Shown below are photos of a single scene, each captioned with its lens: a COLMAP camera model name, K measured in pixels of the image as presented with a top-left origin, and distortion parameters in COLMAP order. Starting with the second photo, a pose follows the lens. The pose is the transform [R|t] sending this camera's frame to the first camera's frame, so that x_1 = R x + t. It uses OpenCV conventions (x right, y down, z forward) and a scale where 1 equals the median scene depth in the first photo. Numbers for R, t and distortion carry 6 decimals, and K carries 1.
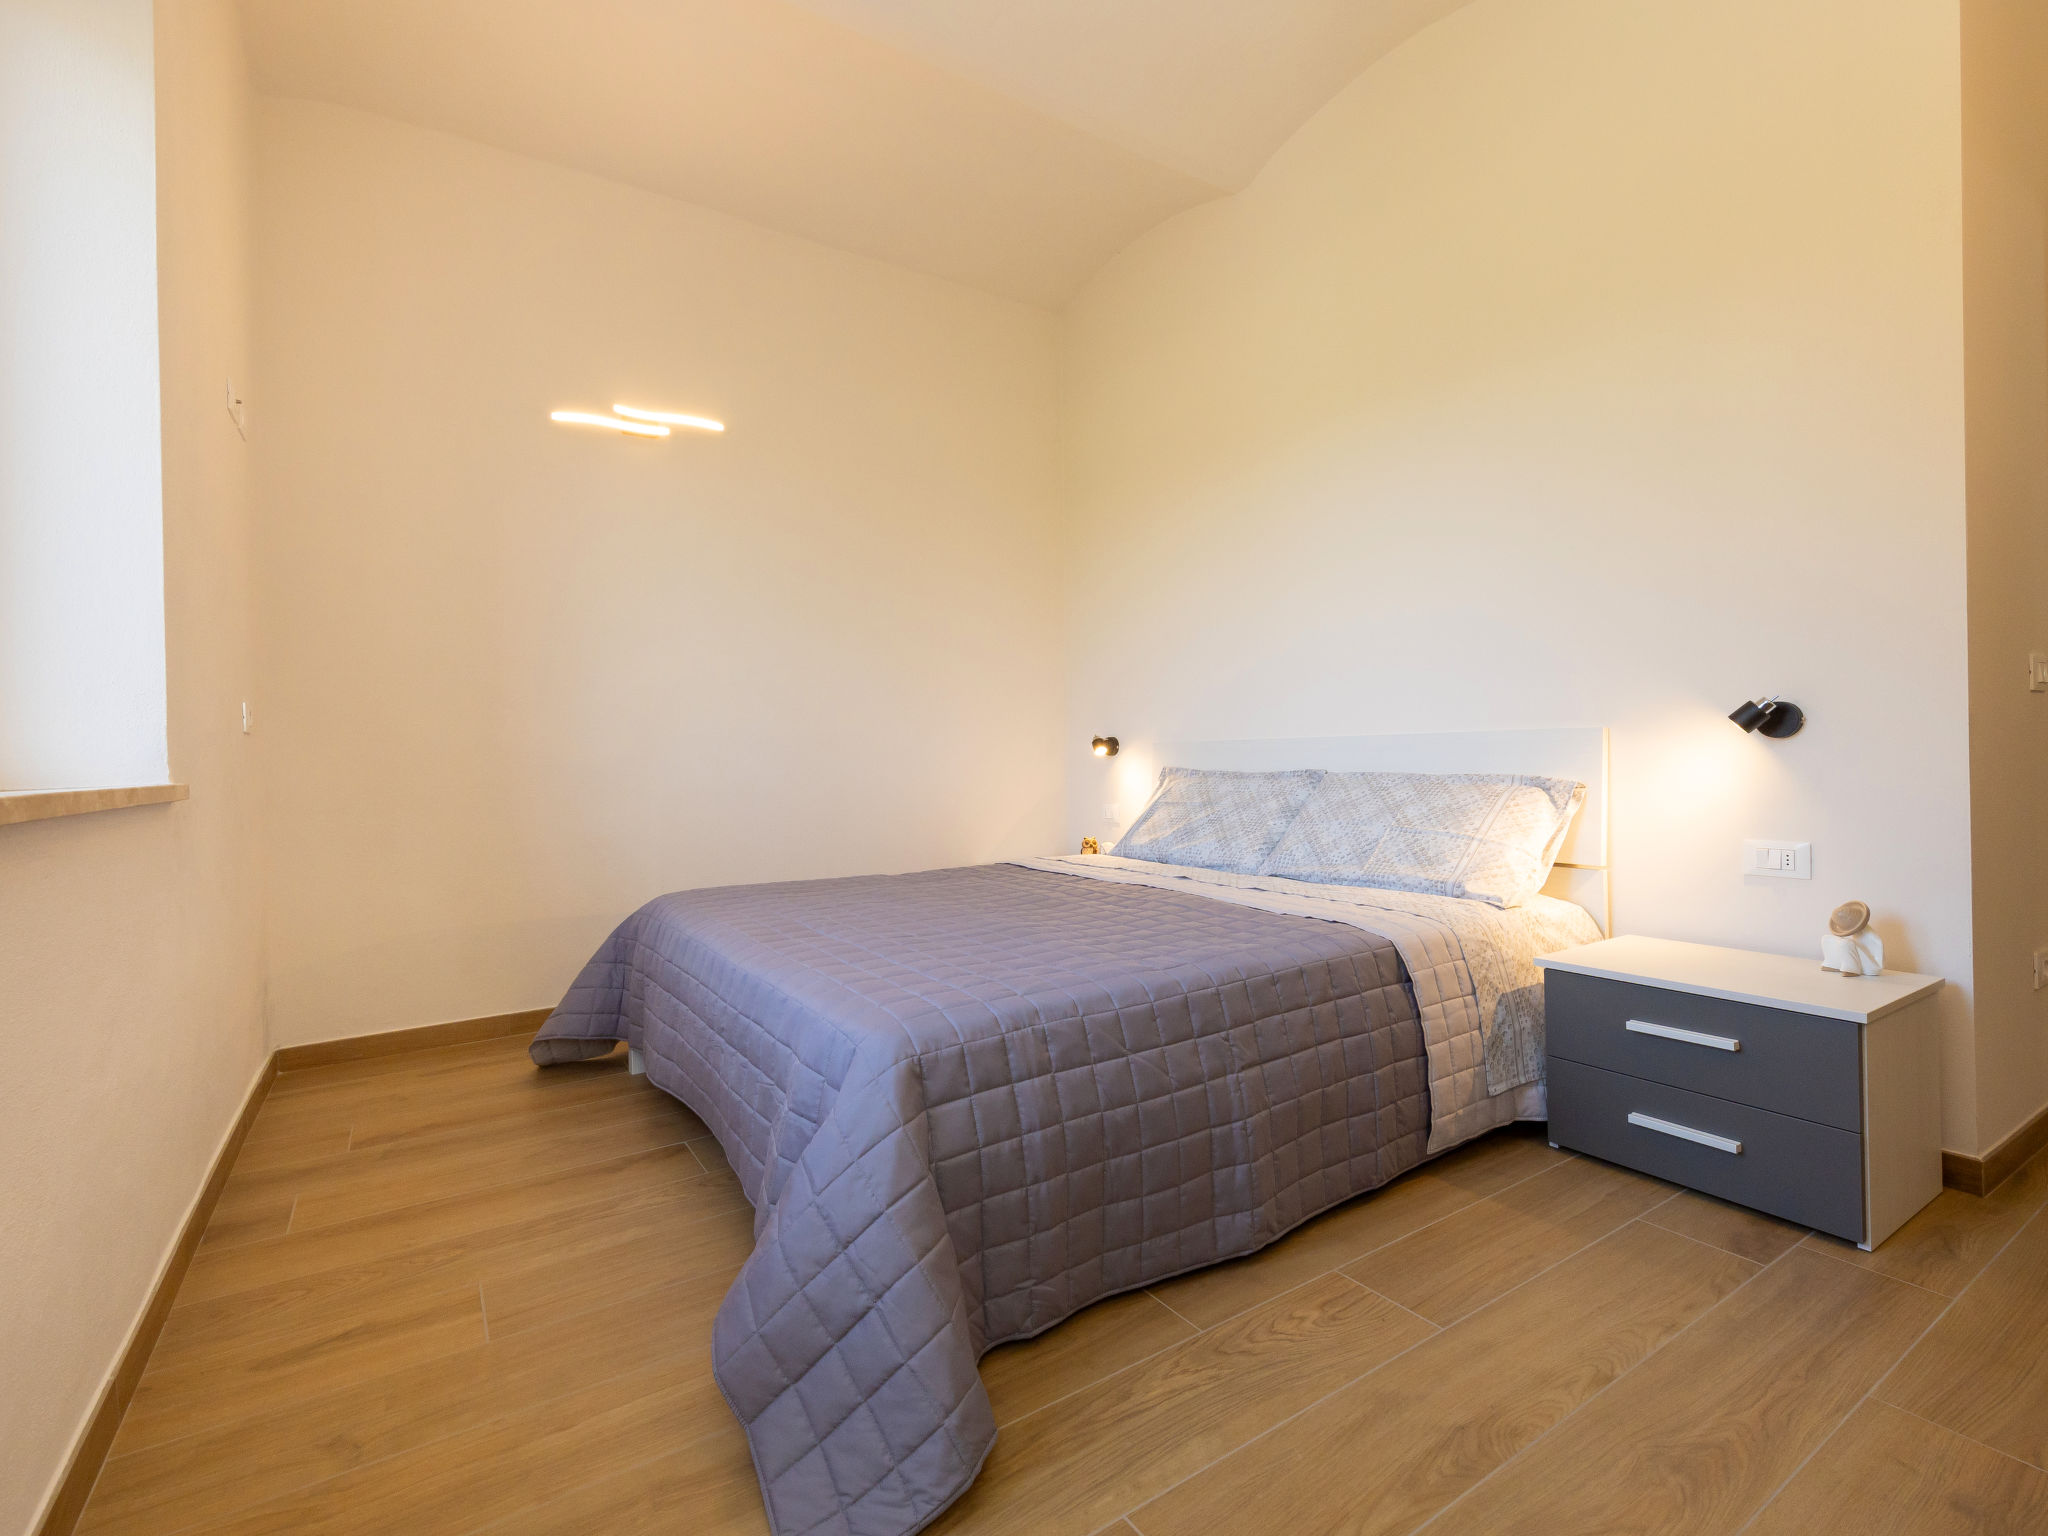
lens RADIAL K [[930.4, 0, 1012.7], [0, 930.4, 757.7], [0, 0, 1]] dist [0.002070, -0.001182]
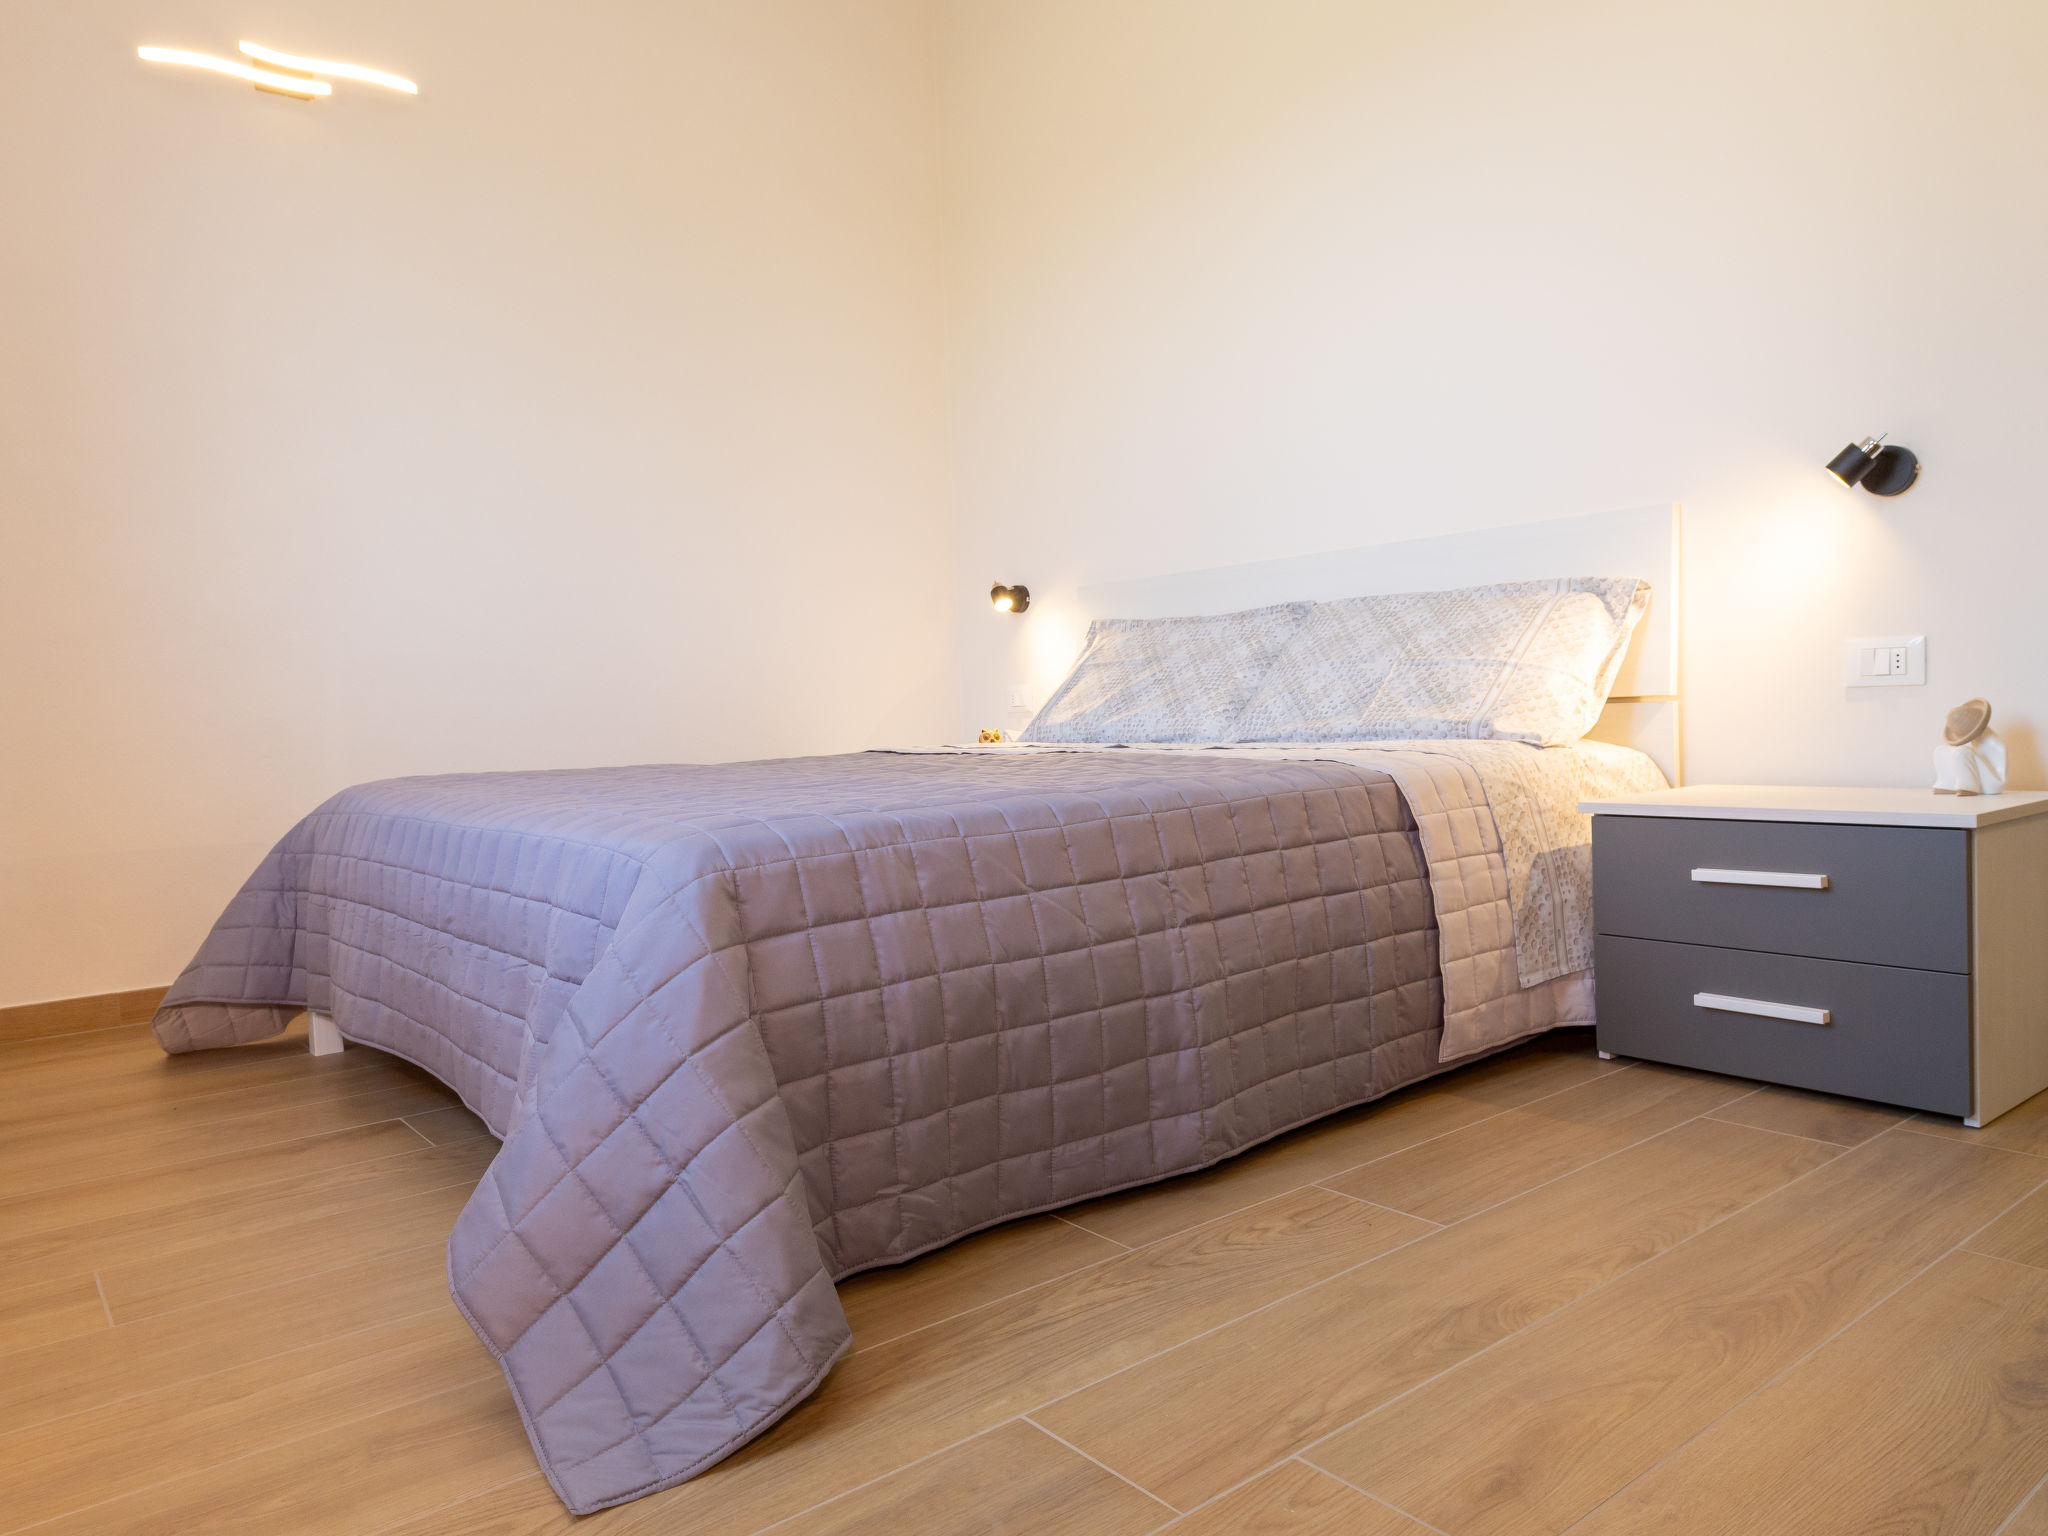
lens RADIAL K [[1369.3, 0, 1024.0], [0, 1369.3, 768.0], [0, 0, 1]] dist [0.000394, 0.001428]
pose [[0.994846, -0.022314, 0.098912, 0.015823], [0.017347, 0.998558, 0.050798, 0.158016], [-0.099903, -0.048820, 0.993799, -0.050204]]
